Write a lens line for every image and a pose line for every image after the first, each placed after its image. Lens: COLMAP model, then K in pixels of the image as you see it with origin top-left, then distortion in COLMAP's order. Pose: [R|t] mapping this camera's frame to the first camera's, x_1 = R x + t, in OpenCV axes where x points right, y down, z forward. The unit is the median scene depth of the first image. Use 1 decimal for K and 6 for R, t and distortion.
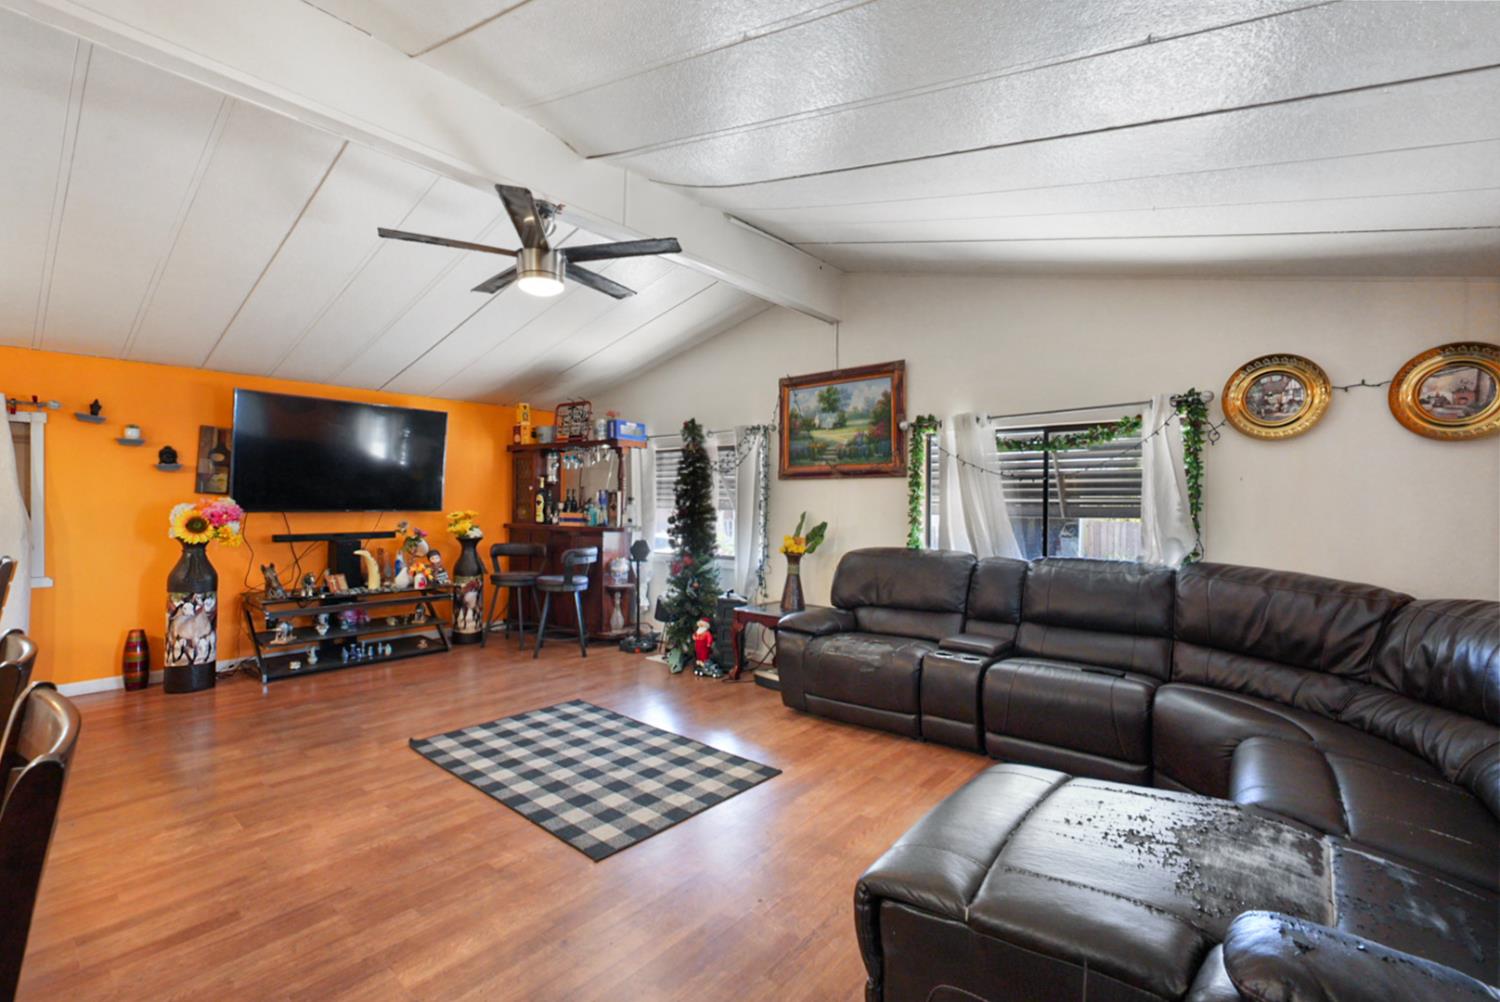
lens RADIAL K [[663.5, 0, 752.5], [0, 663.5, 502.9], [0, 0, 1]] dist [-0.014319, 0.005064]
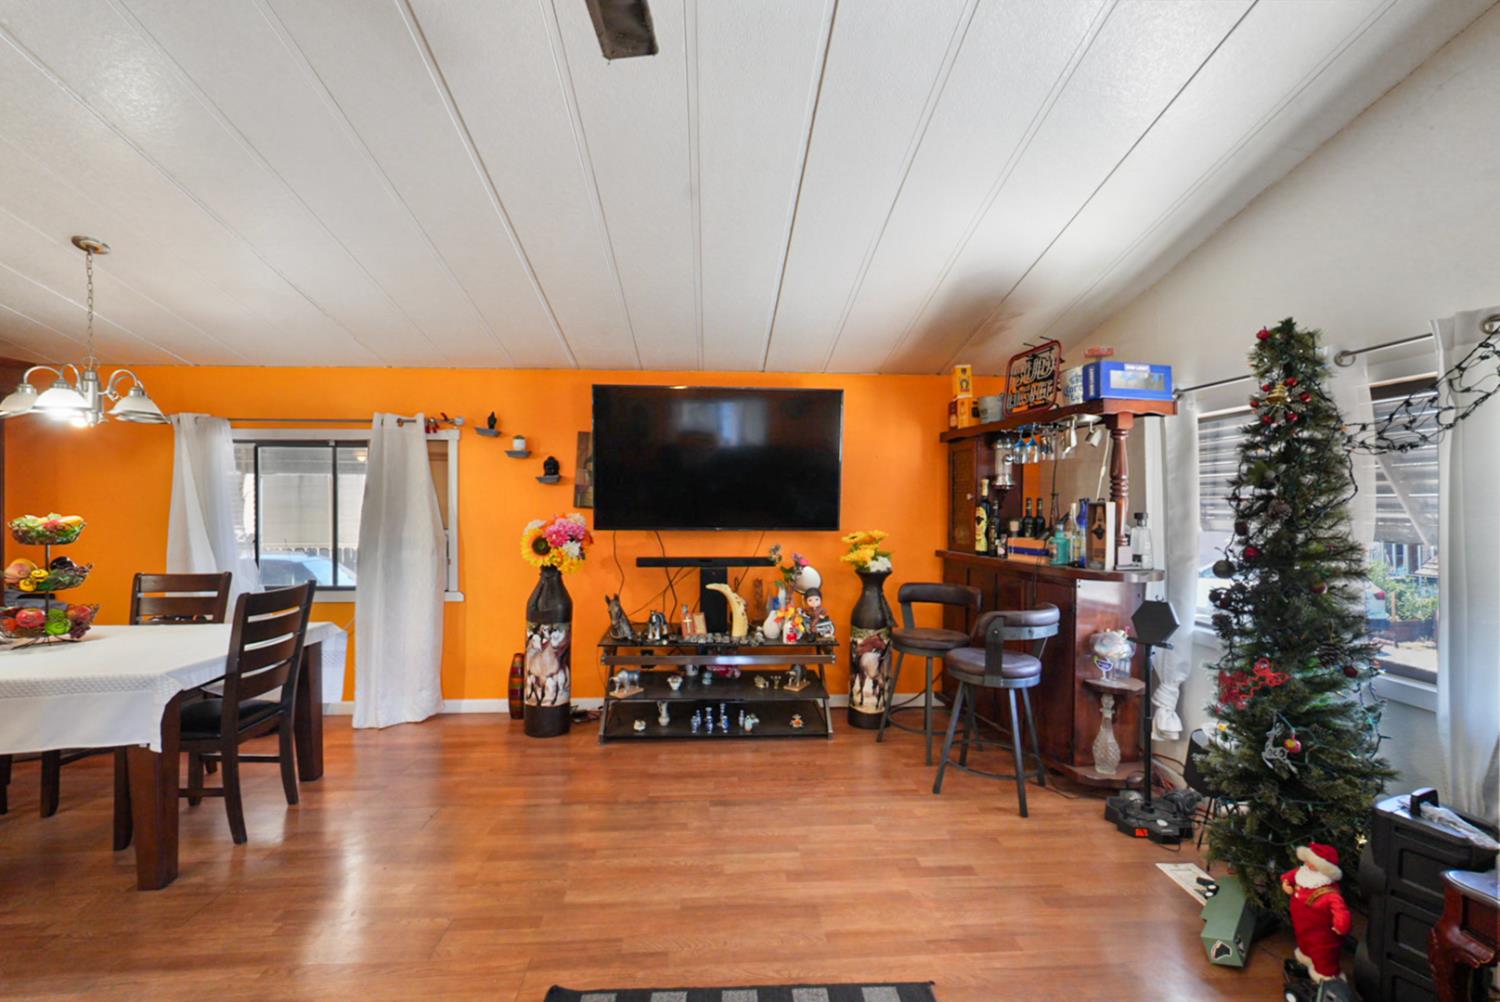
lens RADIAL K [[663.5, 0, 746.3], [0, 663.5, 508.8], [0, 0, 1]] dist [-0.014319, 0.005064]
pose [[0.689012, 0.001581, -0.724748, -0.027325], [-0.002161, 0.999998, 0.000127, -0.012617], [0.724746, 0.001479, 0.689014, 0.500129]]
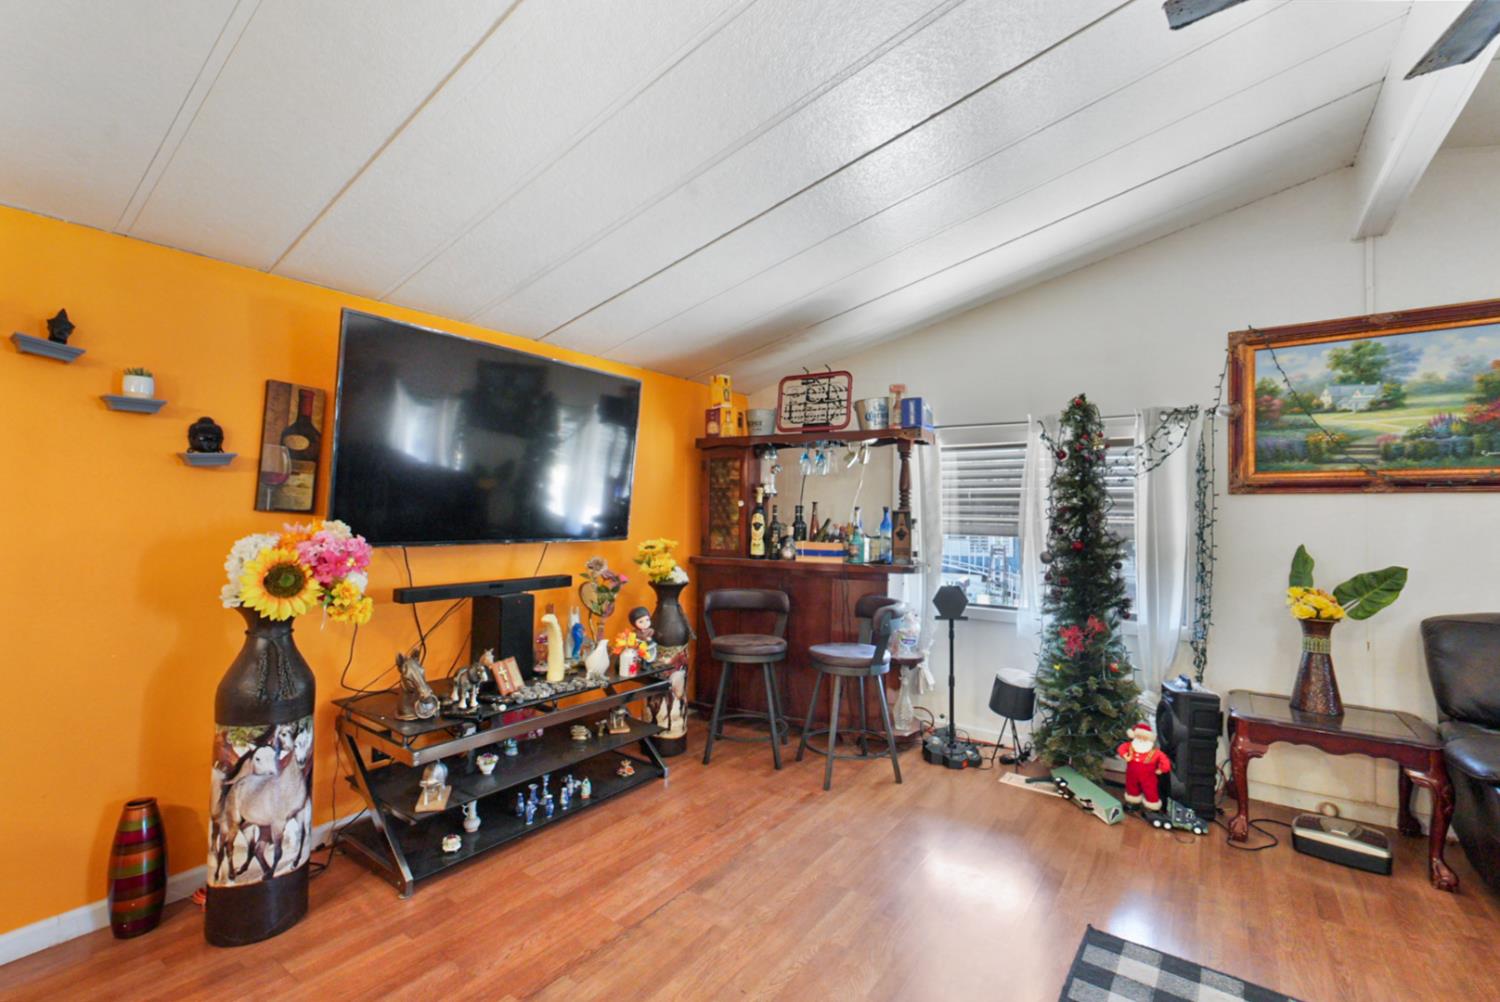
lens RADIAL K [[663.5, 0, 748.4], [0, 663.5, 504.1], [0, 0, 1]] dist [-0.014319, 0.005064]
pose [[0.996741, 0.006307, 0.080417, -0.462880], [-0.004859, 0.999823, -0.018180, -0.011873], [-0.080518, 0.017730, 0.996595, 0.420283]]
